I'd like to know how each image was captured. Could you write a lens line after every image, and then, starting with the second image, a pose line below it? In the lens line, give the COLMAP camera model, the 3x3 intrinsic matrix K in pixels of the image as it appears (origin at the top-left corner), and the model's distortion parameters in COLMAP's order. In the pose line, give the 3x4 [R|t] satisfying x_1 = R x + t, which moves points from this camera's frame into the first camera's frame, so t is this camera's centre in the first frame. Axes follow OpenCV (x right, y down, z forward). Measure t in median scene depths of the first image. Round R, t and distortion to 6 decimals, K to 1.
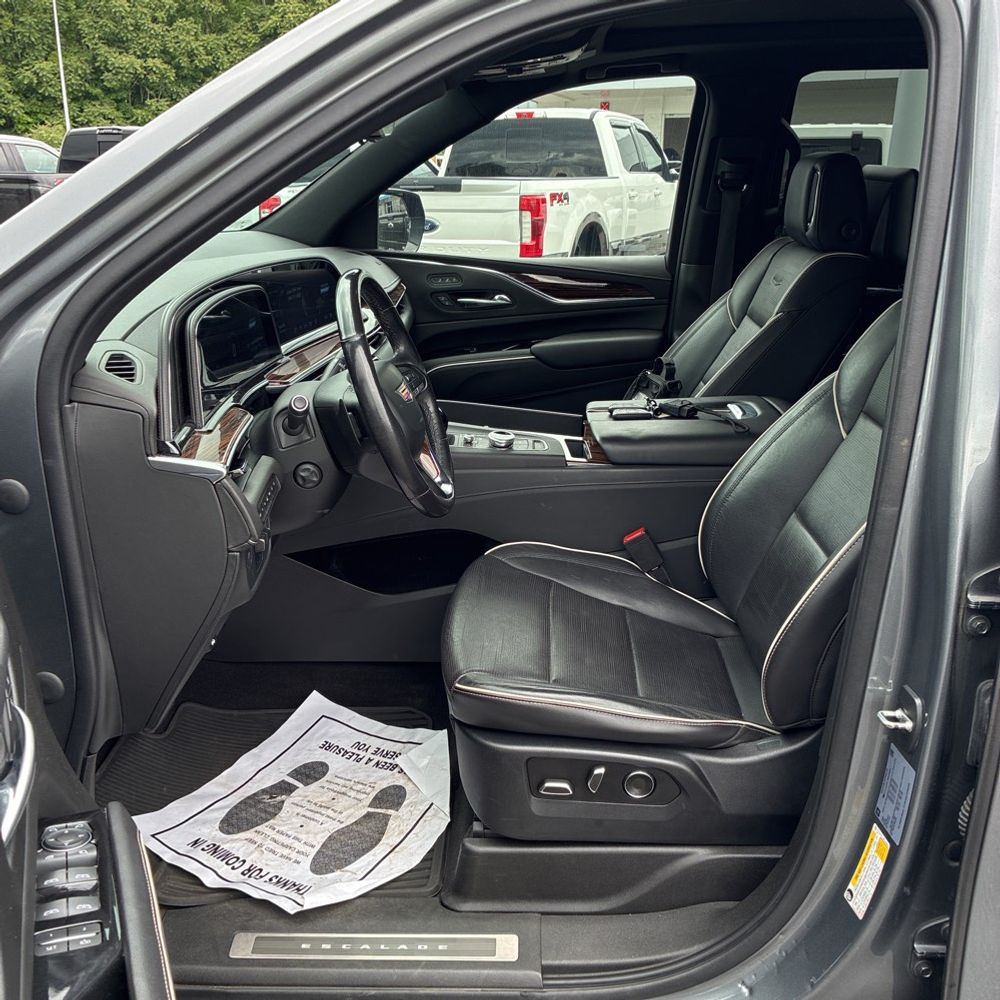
lens RADIAL K [[1009.3, 0, 502.3], [0, 1009.3, 502.1], [0, 0, 1]] dist [0.022601, 0.000000]
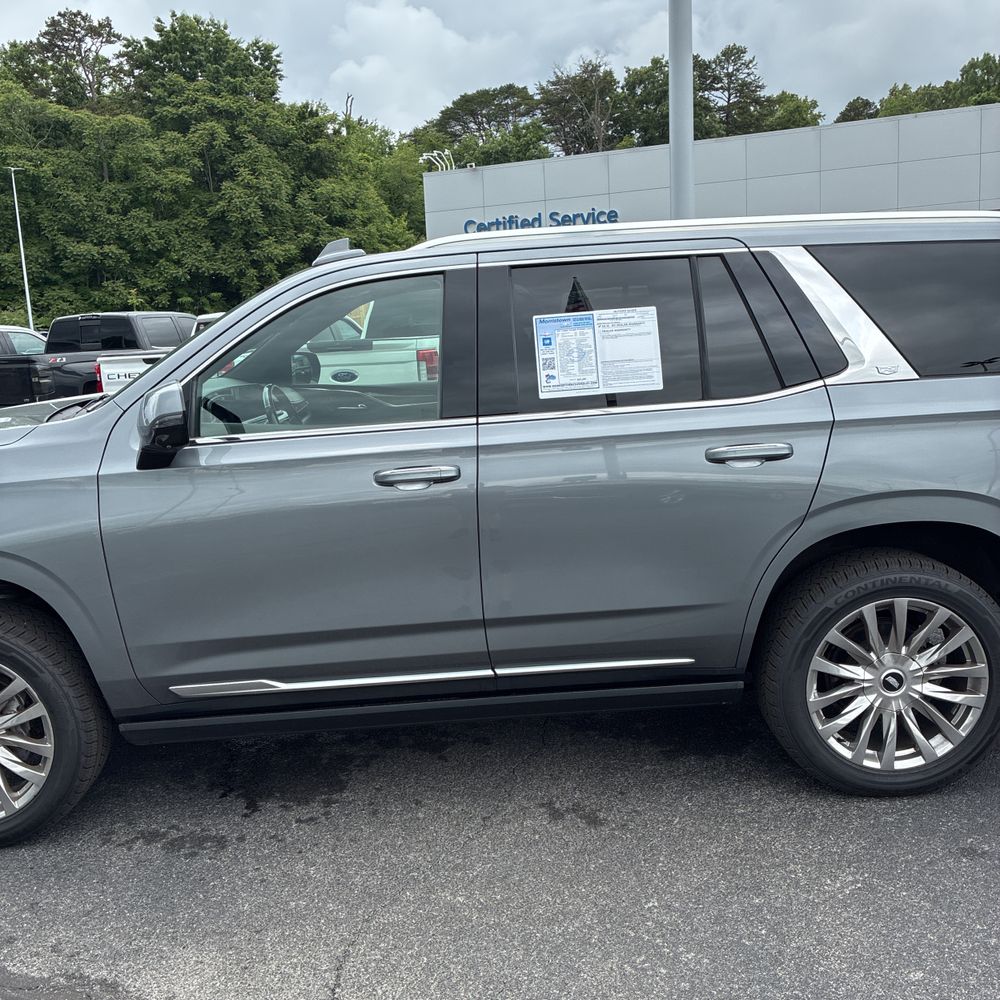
lens RADIAL K [[1009.3, 0, 491.1], [0, 1009.3, 502.9], [0, 0, 1]] dist [0.022601, 0.000000]
pose [[0.997491, -0.062439, 0.033367, 0.006666], [0.066524, 0.987905, -0.140065, 0.010113], [-0.024217, 0.141933, 0.989580, -0.032766]]
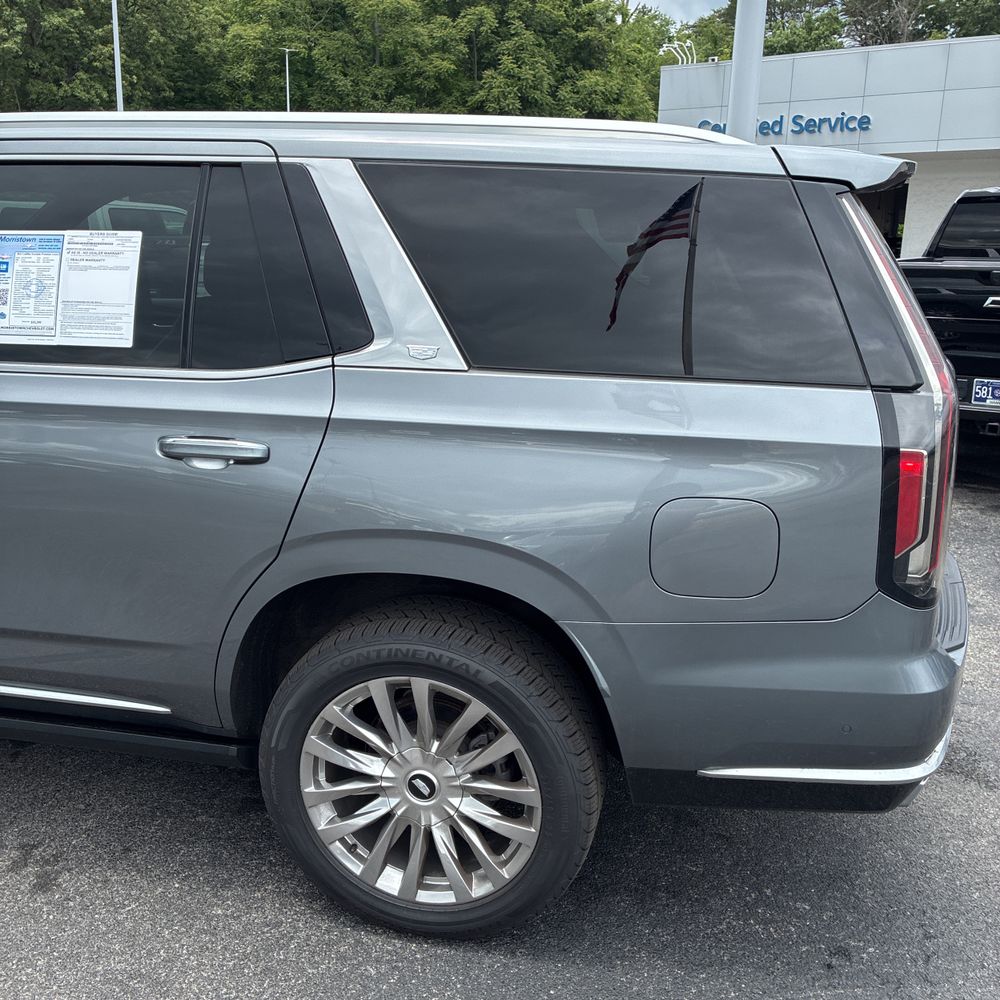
lens RADIAL K [[1009.3, 0, 498.4], [0, 1009.3, 497.1], [0, 0, 1]] dist [0.022601, 0.000000]
pose [[0.977632, 0.065940, -0.199719, 0.037873], [-0.077849, 0.995589, -0.052368, 0.004399], [0.195385, 0.066745, 0.978453, -0.017138]]
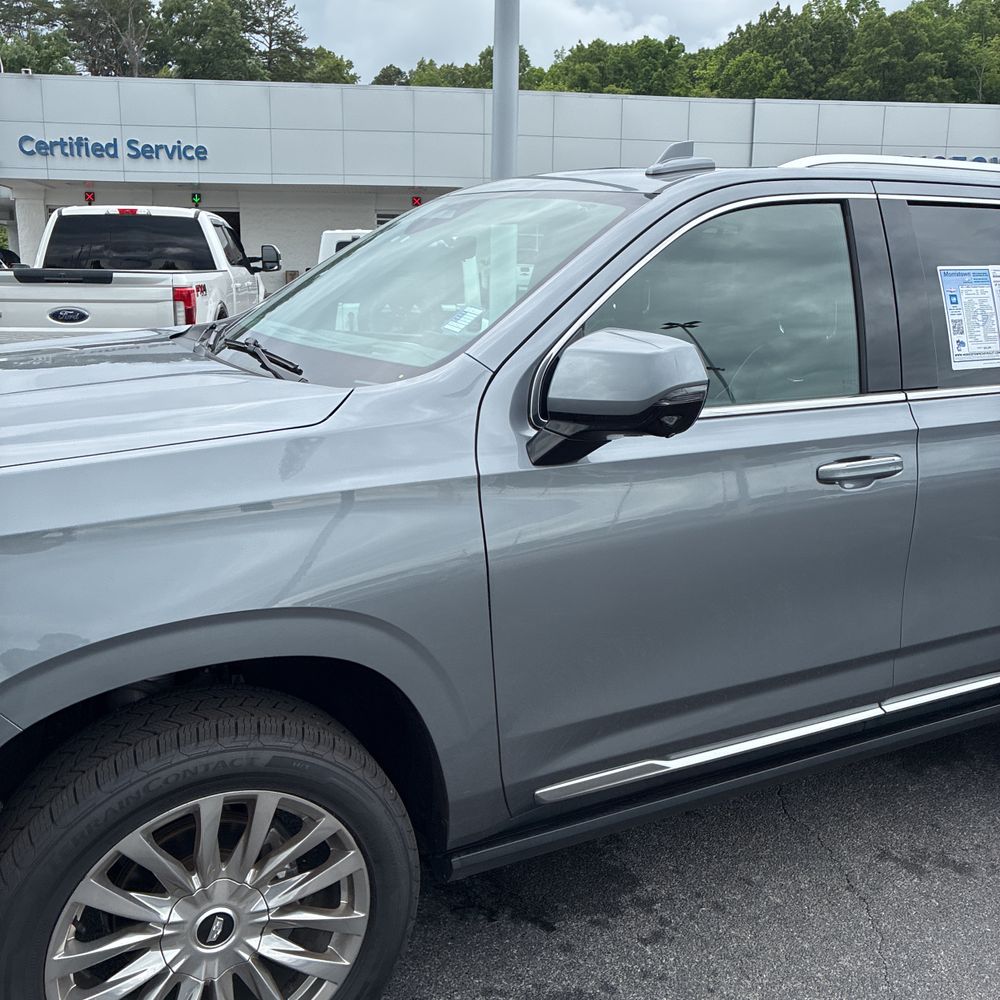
lens RADIAL K [[1009.3, 0, 495.2], [0, 1009.3, 492.8], [0, 0, 1]] dist [0.022601, 0.000000]
pose [[0.878912, -0.092462, 0.467937, -0.024564], [0.134644, 0.989228, -0.057432, 0.002894], [-0.457586, 0.113483, 0.881894, -0.010961]]
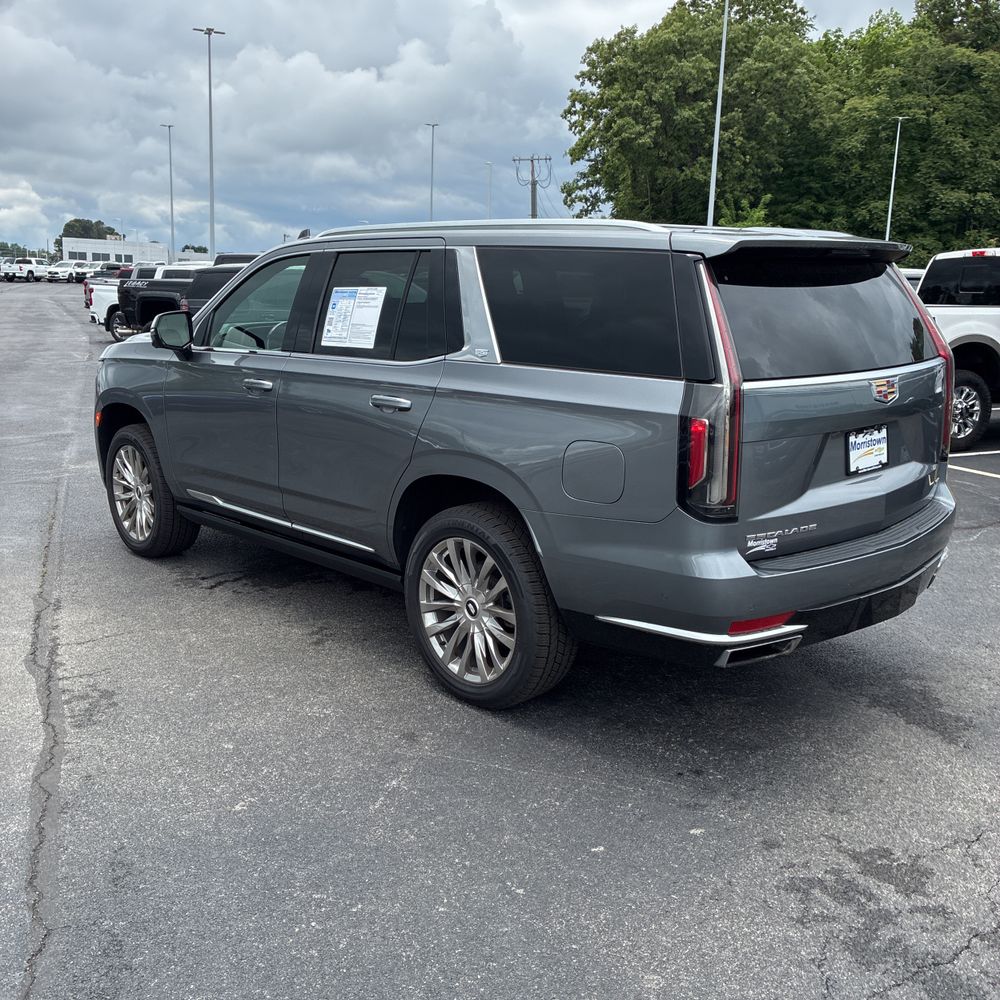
lens RADIAL K [[1009.3, 0, 512.2], [0, 1009.3, 496.5], [0, 0, 1]] dist [0.022601, 0.000000]
pose [[0.715209, 0.150177, -0.682585, 0.072194], [-0.230272, 0.972744, -0.027263, 0.007590], [0.659887, 0.176679, 0.730297, -0.026170]]
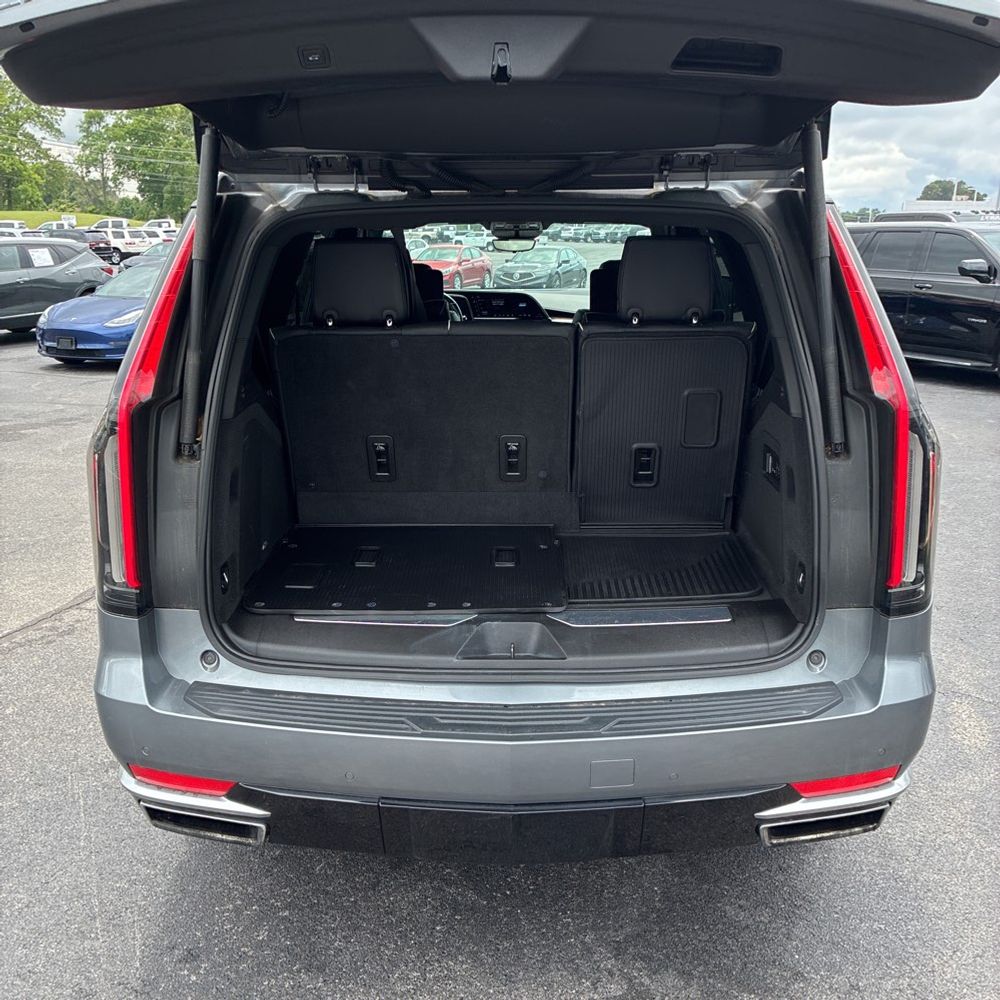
lens RADIAL K [[1009.3, 0, 516.3], [0, 1009.3, 506.1], [0, 0, 1]] dist [0.022601, 0.000000]
pose [[0.013684, 0.254293, -0.967031, 0.077031], [-0.322482, 0.916566, 0.236459, -0.010252], [0.946477, 0.308614, 0.094547, 0.025990]]
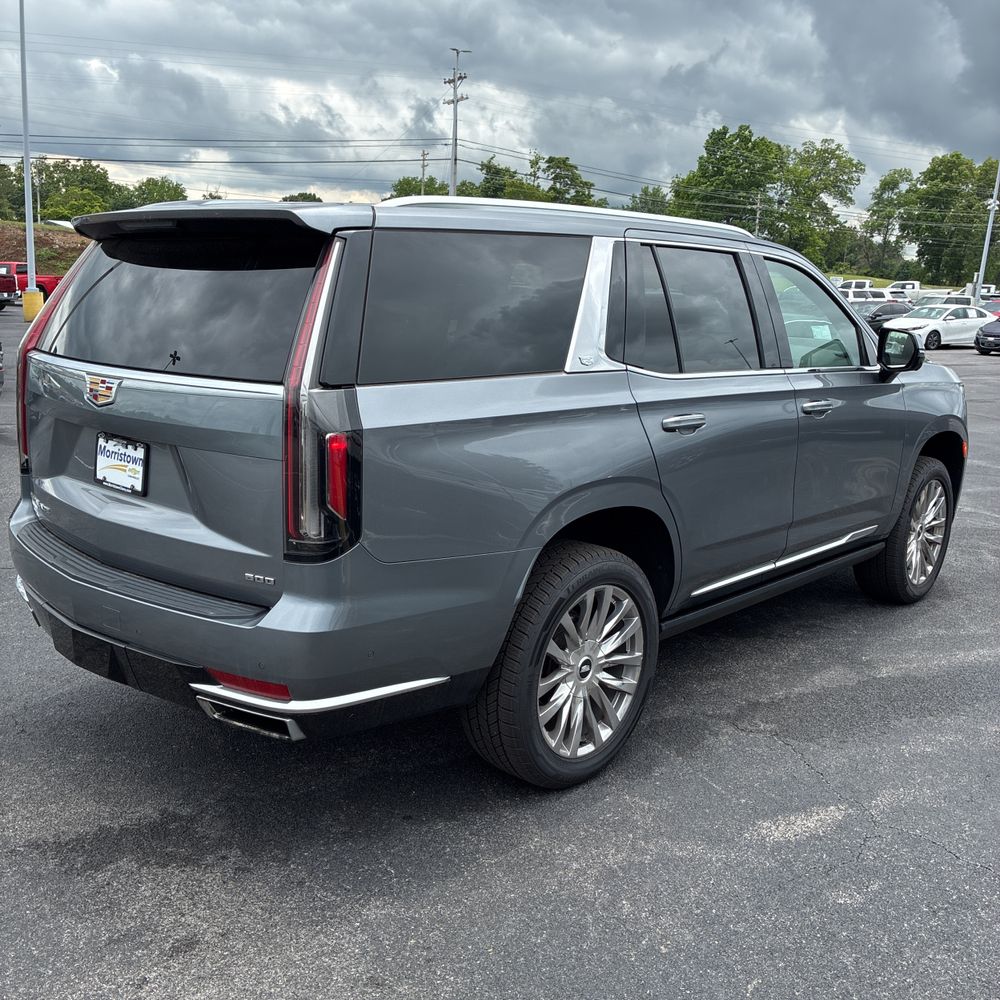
lens RADIAL K [[1009.3, 0, 497.6], [0, 1009.3, 498.3], [0, 0, 1]] dist [0.022601, 0.000000]
pose [[-0.656629, 0.131501, -0.742661, 0.070696], [-0.275619, 0.874740, 0.398578, -0.023838], [0.702049, 0.466410, -0.538135, 0.068268]]
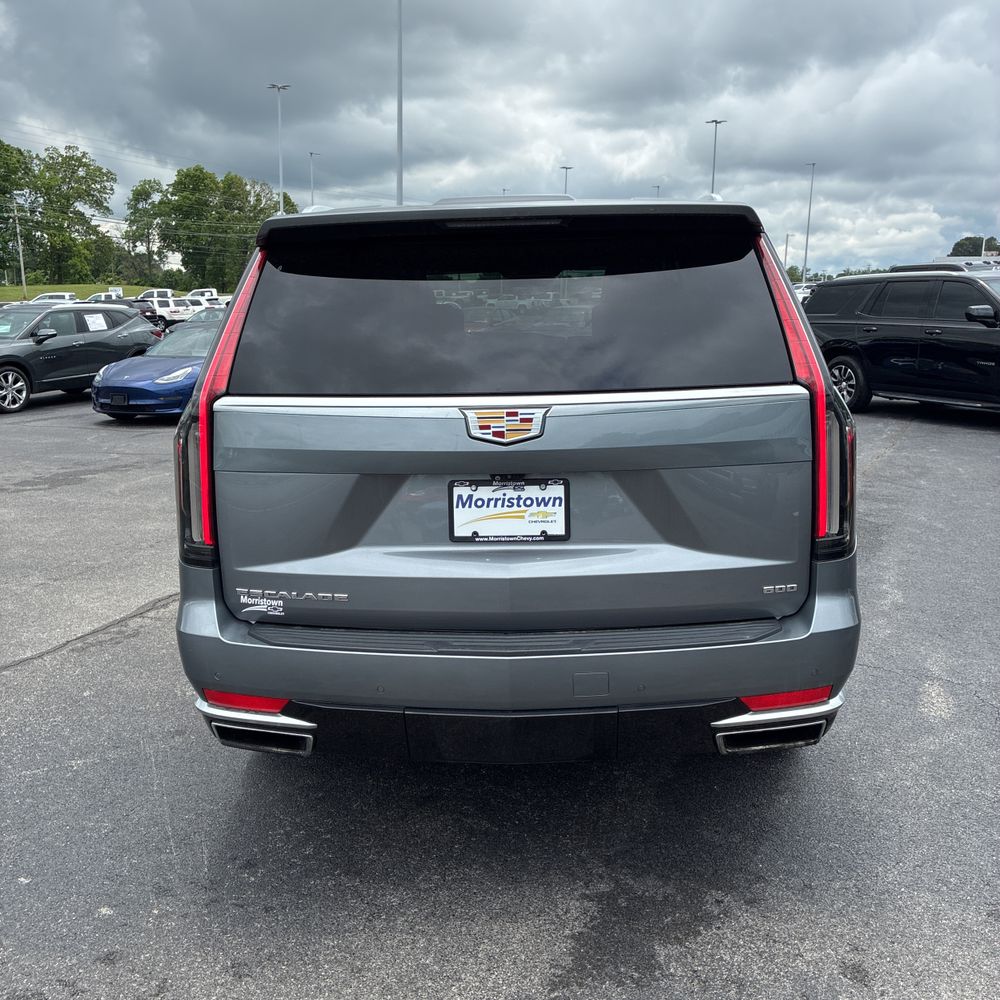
lens RADIAL K [[1009.3, 0, 516.6], [0, 1009.3, 499.9], [0, 0, 1]] dist [0.022601, 0.000000]
pose [[-0.017367, 0.190637, -0.981507, 0.085616], [-0.305358, 0.933743, 0.186763, -0.009232], [0.952079, 0.302955, 0.041997, 0.027796]]
